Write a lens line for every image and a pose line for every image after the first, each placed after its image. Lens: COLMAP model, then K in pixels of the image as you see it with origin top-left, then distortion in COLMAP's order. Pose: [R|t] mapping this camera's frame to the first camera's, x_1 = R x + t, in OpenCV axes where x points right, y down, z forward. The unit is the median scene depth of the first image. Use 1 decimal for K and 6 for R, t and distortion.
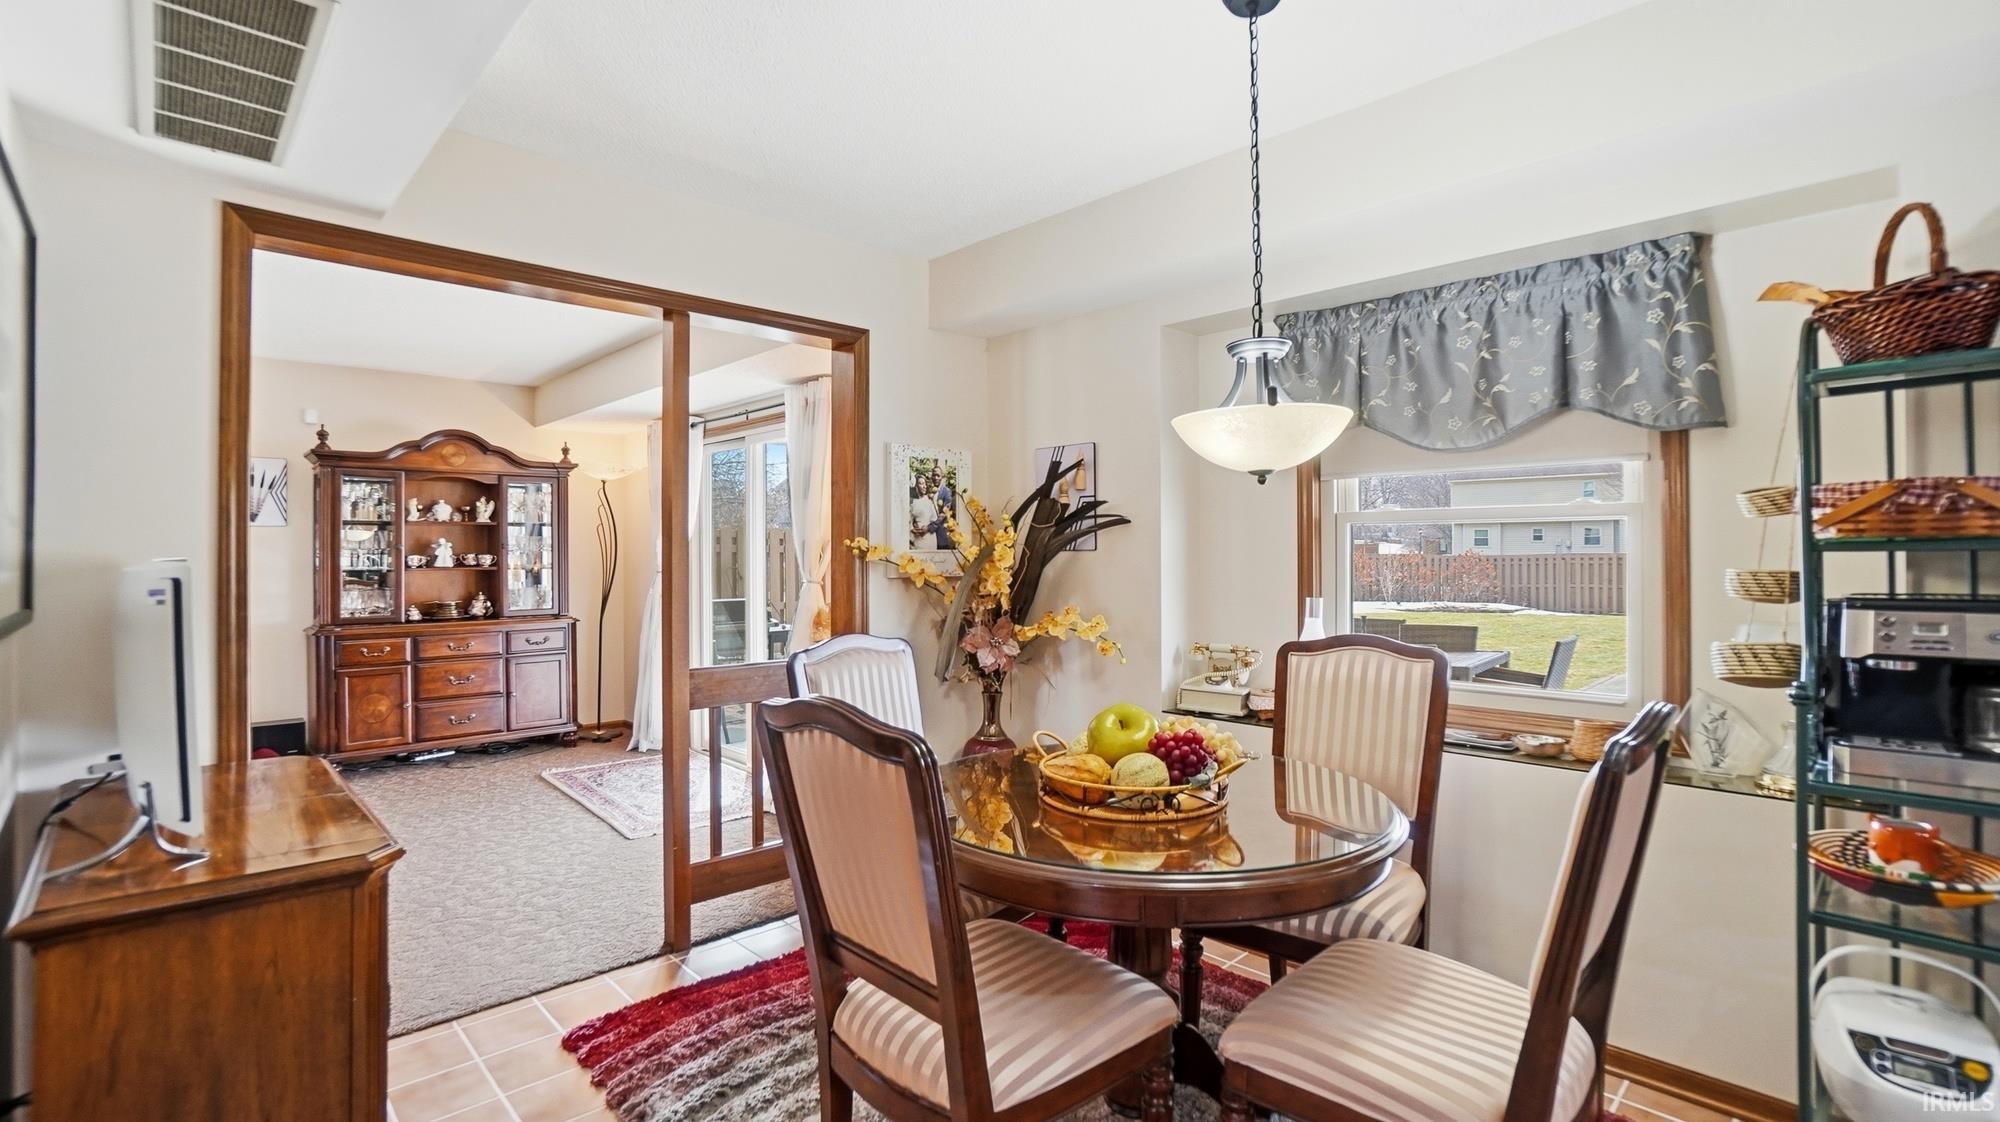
lens RADIAL K [[893.1, 0, 1003.9], [0, 893.1, 549.4], [0, 0, 1]] dist [-0.037066, 0.010772]
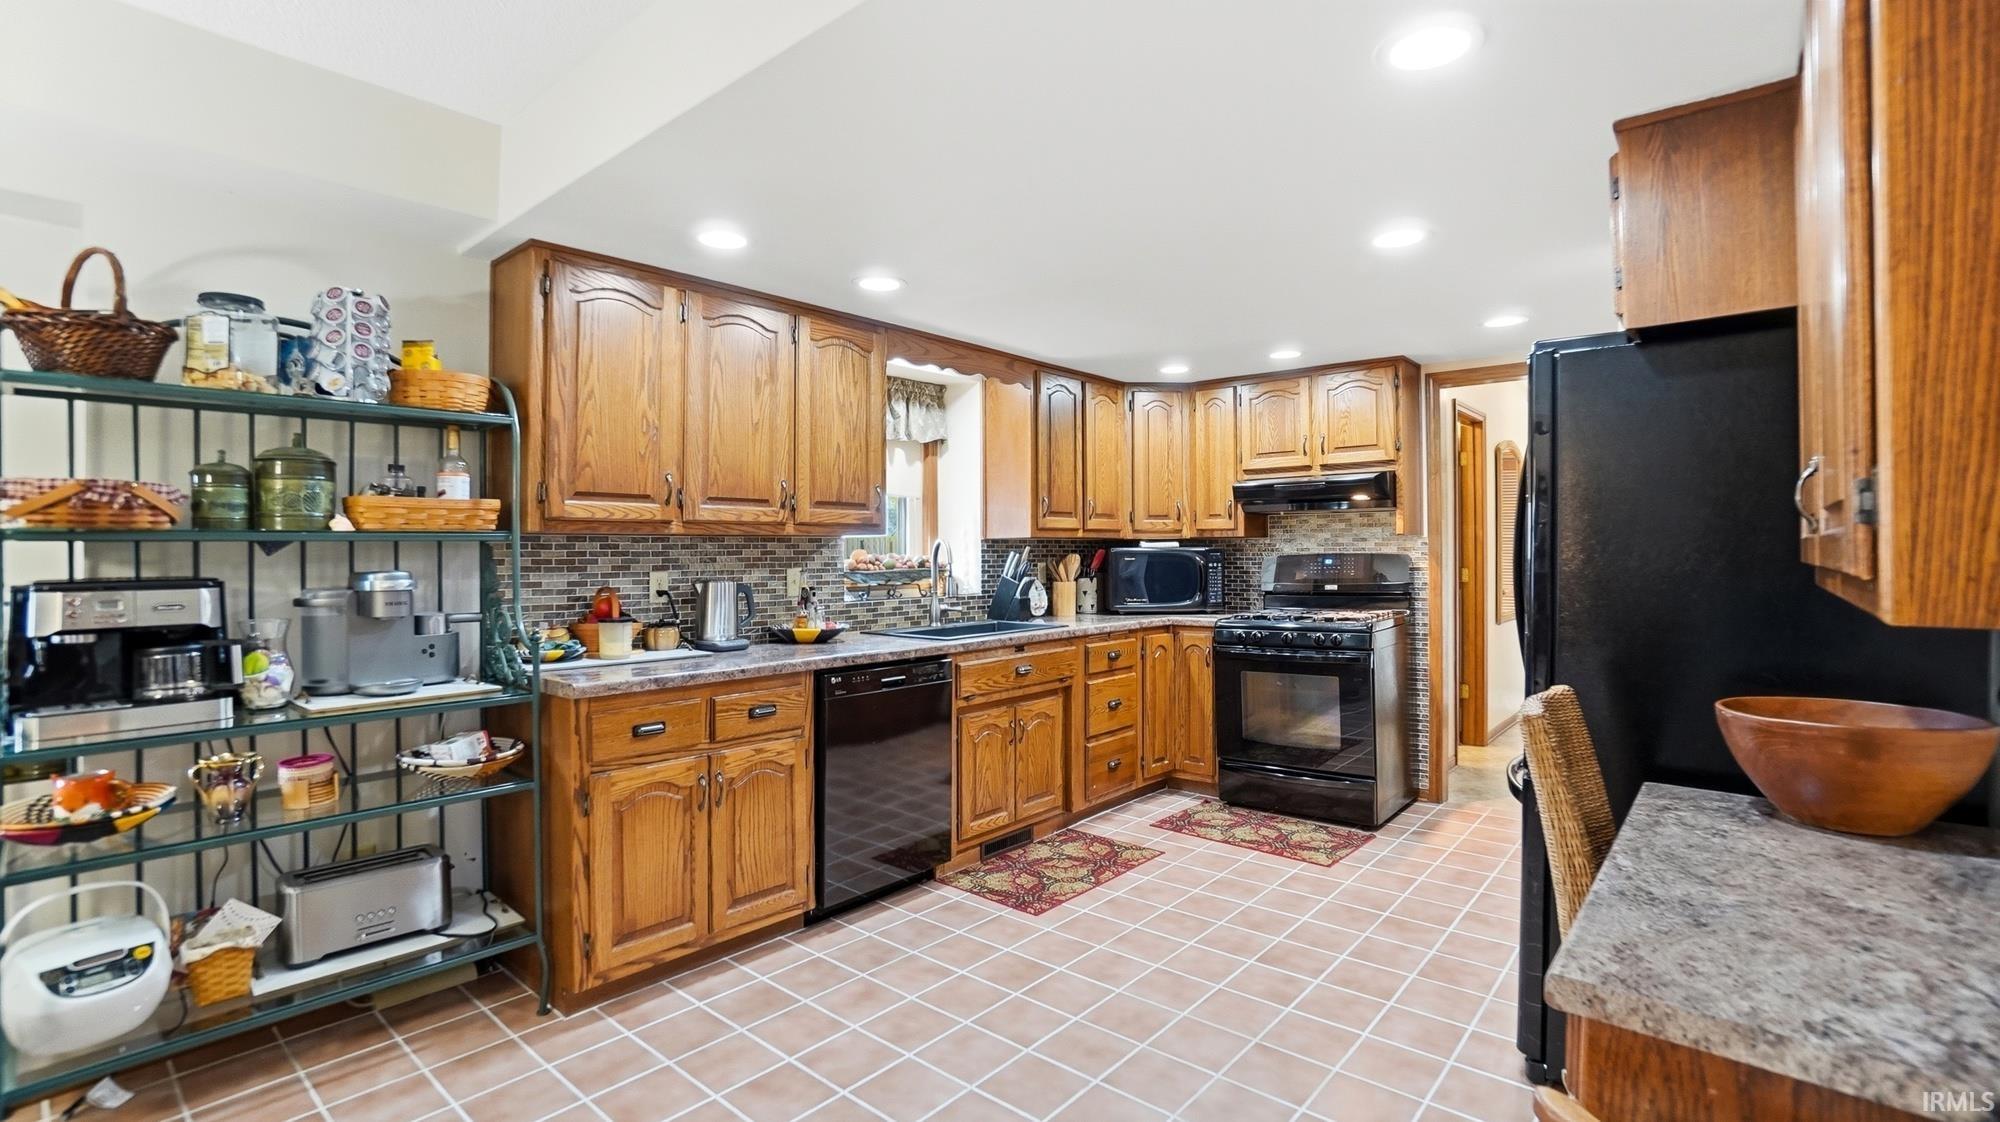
lens RADIAL K [[893.1, 0, 992.2], [0, 893.1, 544.2], [0, 0, 1]] dist [-0.037066, 0.010772]
pose [[-0.081549, 0.011819, 0.996599, -0.199224], [-0.001705, 0.999927, -0.011998, 0.016354], [-0.996668, -0.002677, -0.081523, -0.104794]]
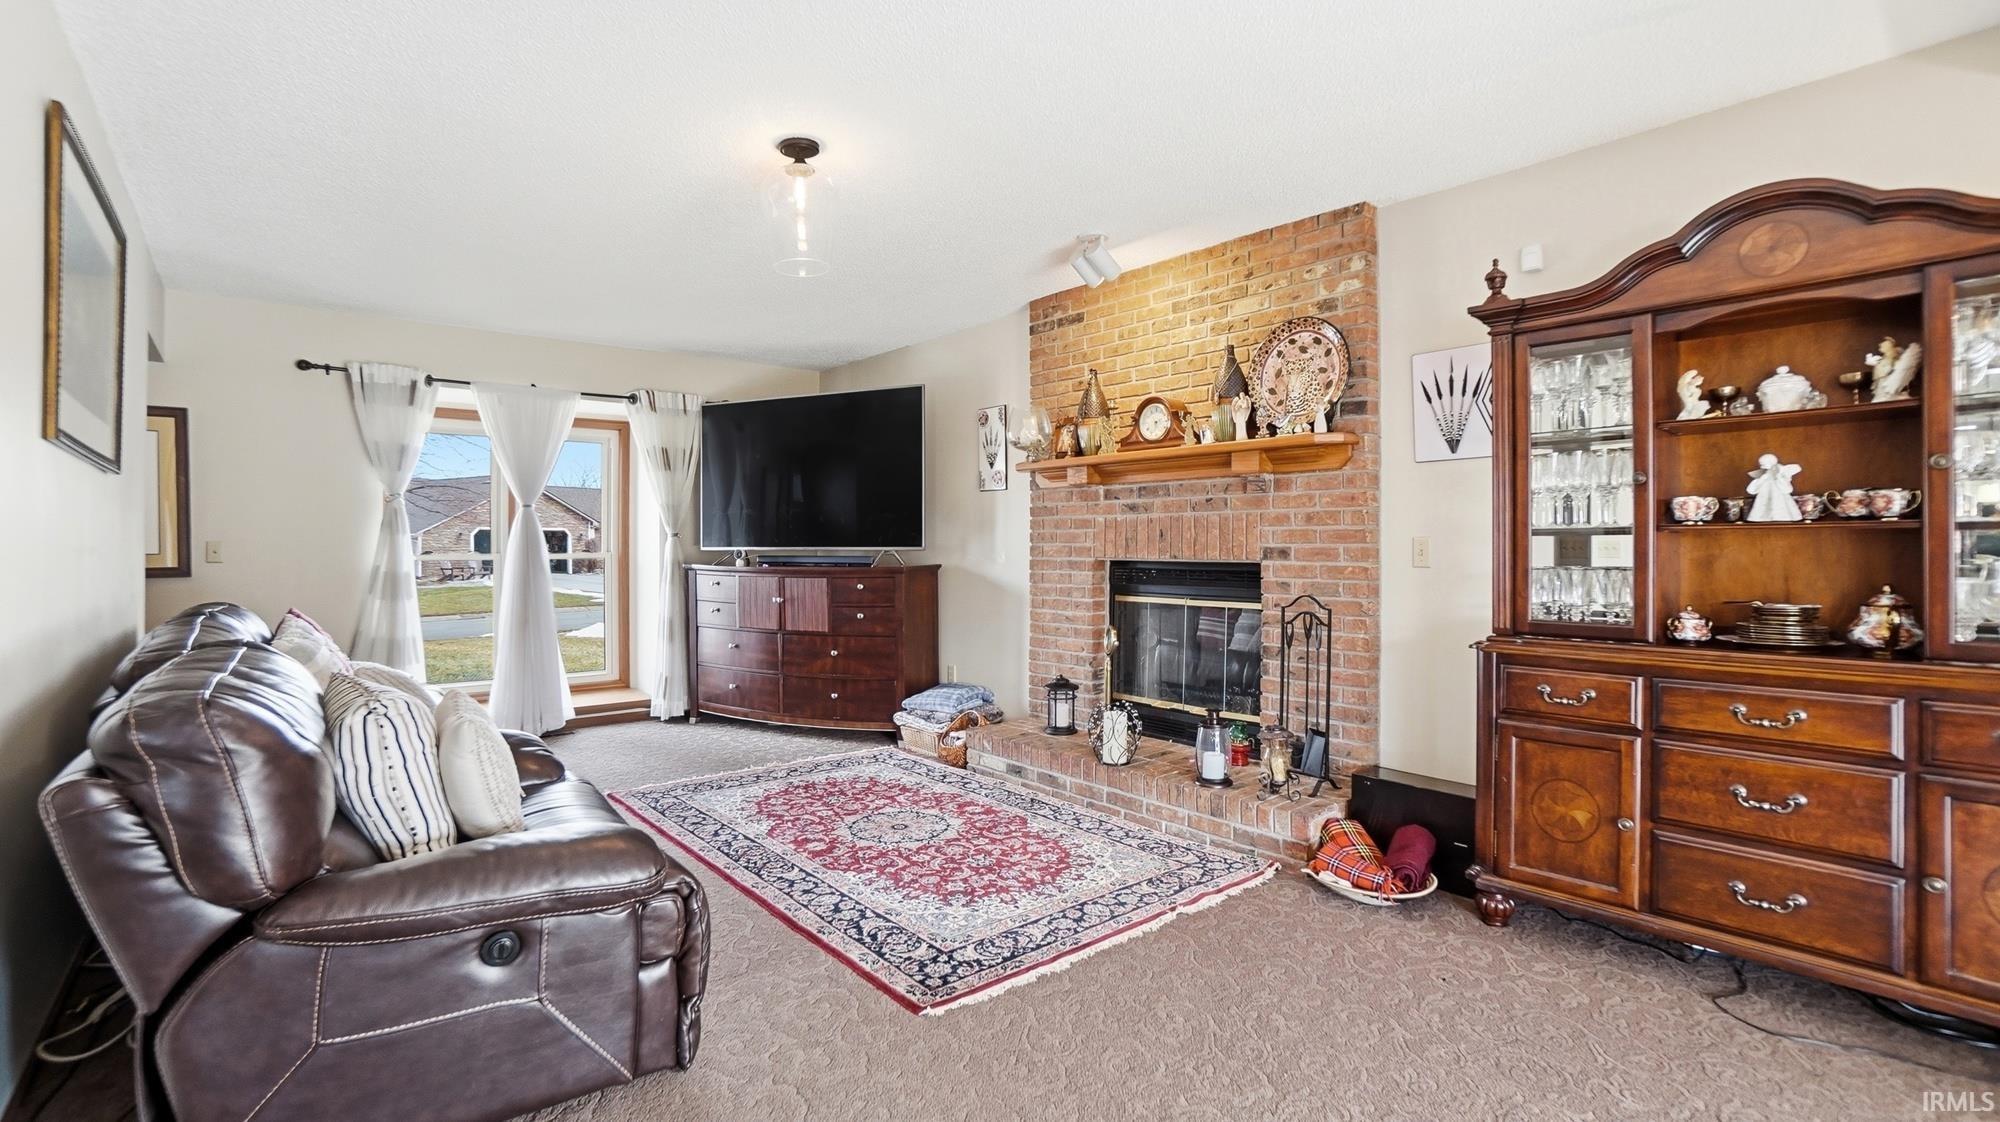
lens RADIAL K [[893.1, 0, 992.9], [0, 893.1, 545.9], [0, 0, 1]] dist [-0.037066, 0.010772]
pose [[-0.094033, 0.008526, -0.995533, -0.556575], [0.008969, 0.999930, 0.007716, 0.075020], [0.995529, -0.008203, -0.094102, 2.020020]]
